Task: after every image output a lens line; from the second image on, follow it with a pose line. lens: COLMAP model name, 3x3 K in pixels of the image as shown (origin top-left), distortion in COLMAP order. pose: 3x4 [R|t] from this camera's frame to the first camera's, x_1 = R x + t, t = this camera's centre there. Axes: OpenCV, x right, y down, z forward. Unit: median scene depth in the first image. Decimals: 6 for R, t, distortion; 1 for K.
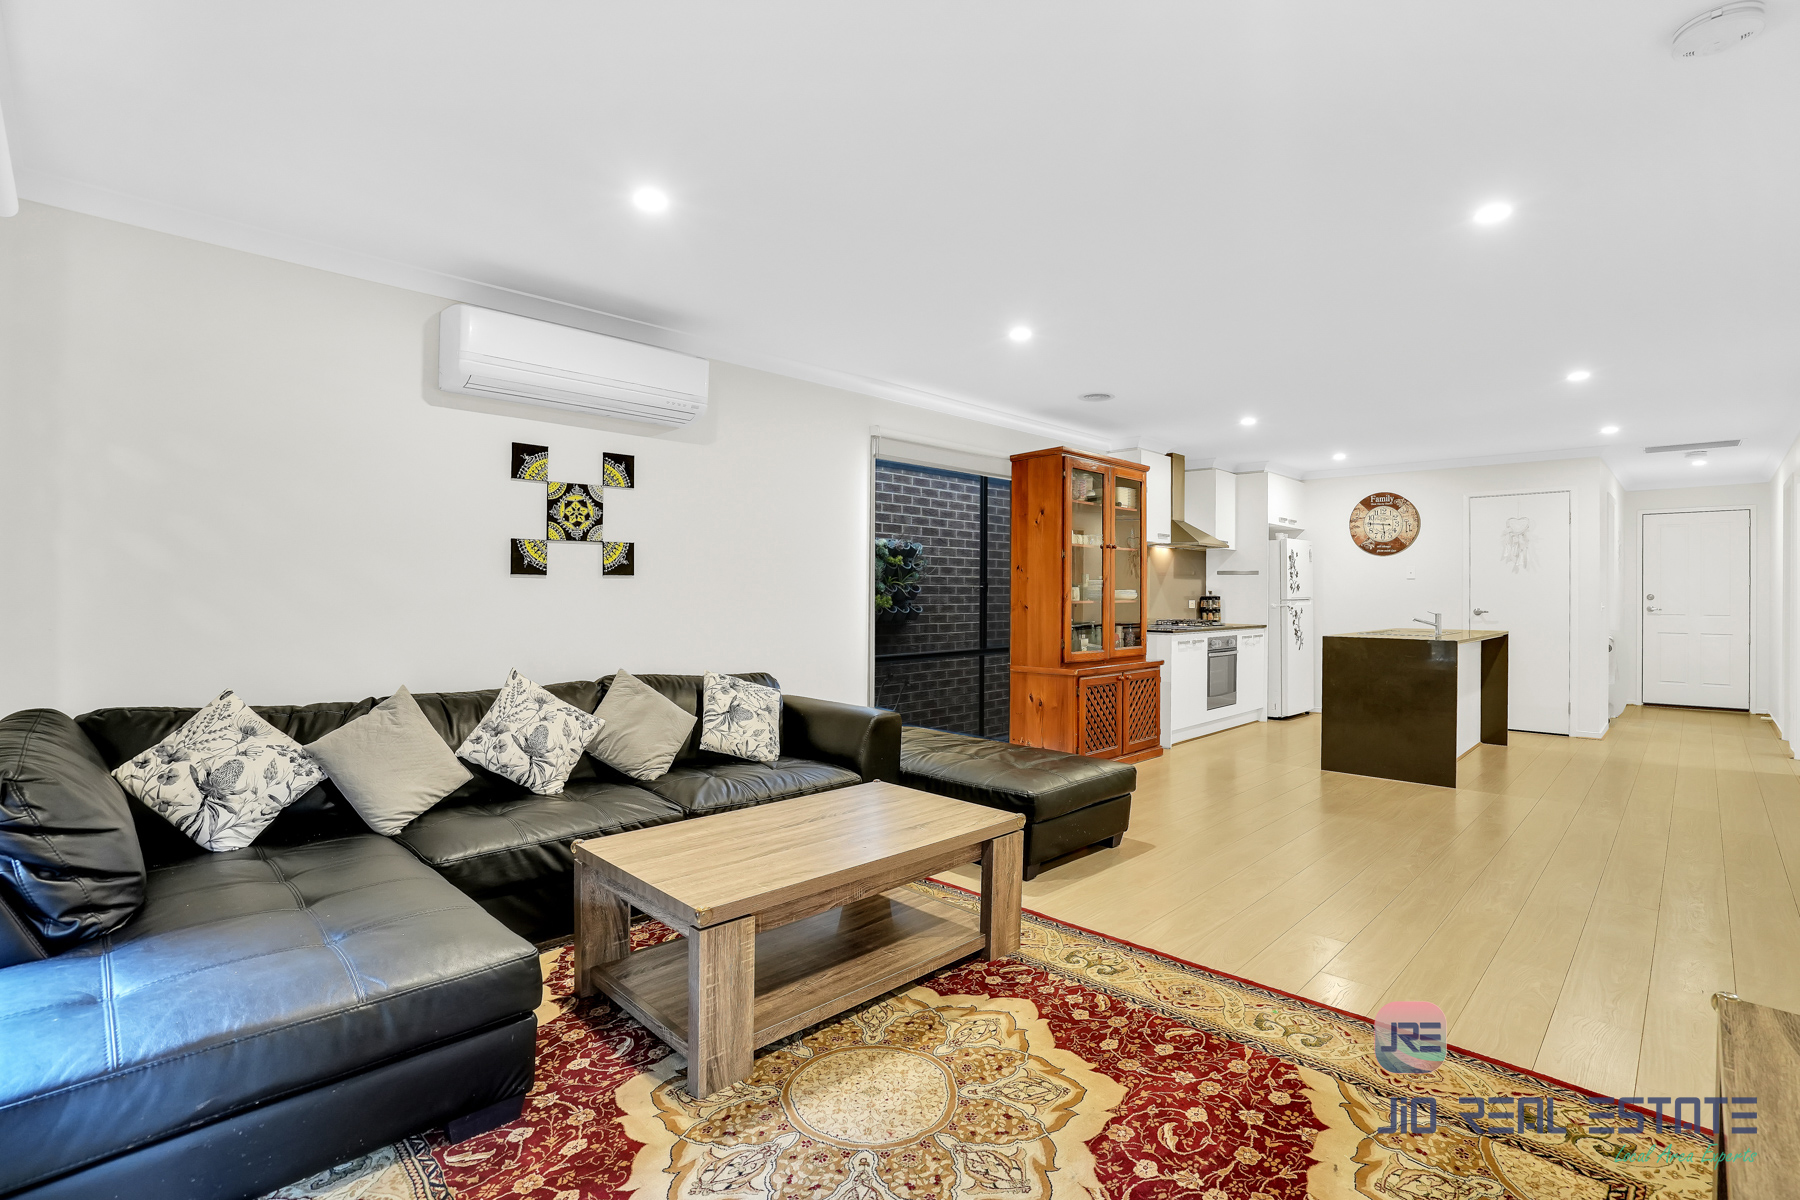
lens RADIAL K [[836.5, 0, 910.8], [0, 836.5, 589.4], [0, 0, 1]] dist [-0.018368, 0.000775]
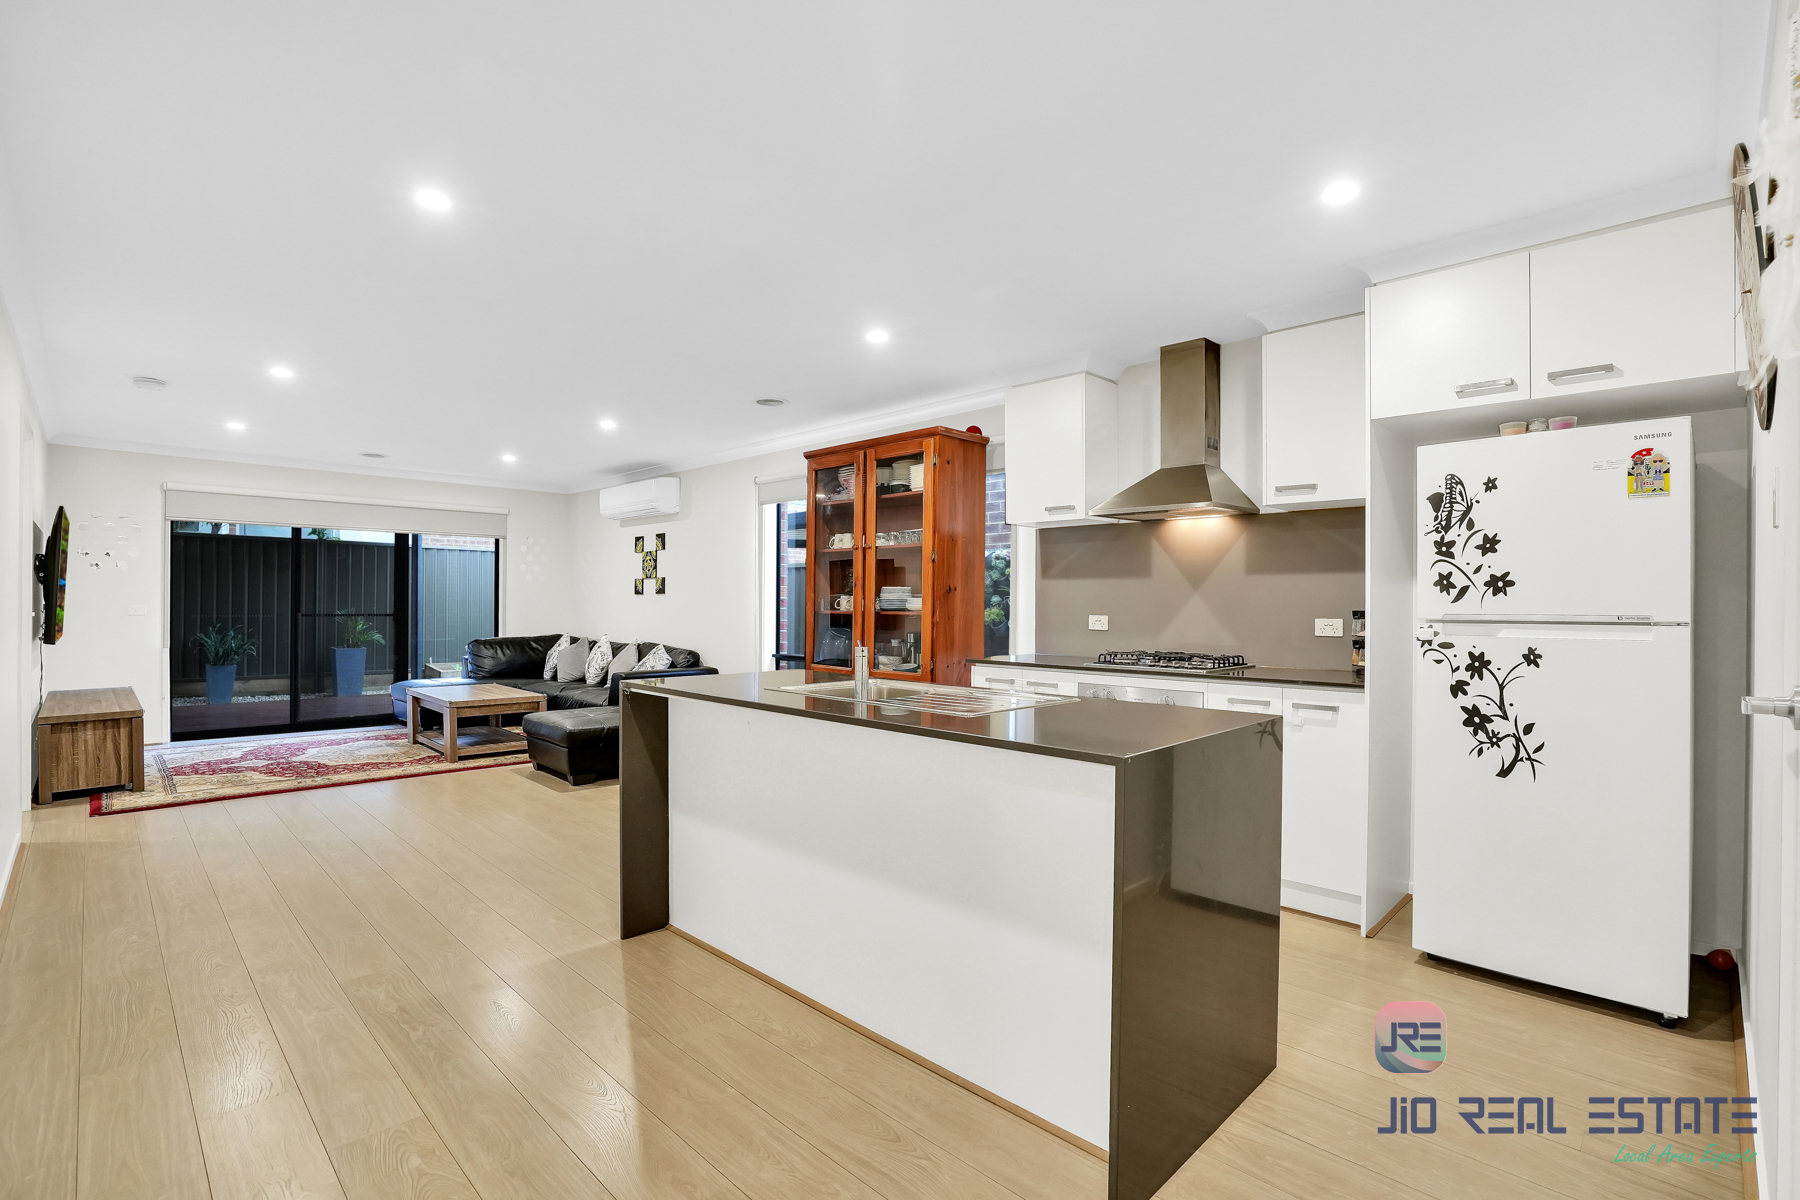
lens RADIAL K [[825.7, 0, 900.0], [0, 825.7, 600.0], [0, 0, 1]] dist [-0.037622, -0.000044]
pose [[-0.014992, -0.011195, -0.999825, 1.643931], [-0.004222, 0.999929, -0.011133, 0.018267], [0.999879, 0.004055, -0.015038, 1.617367]]
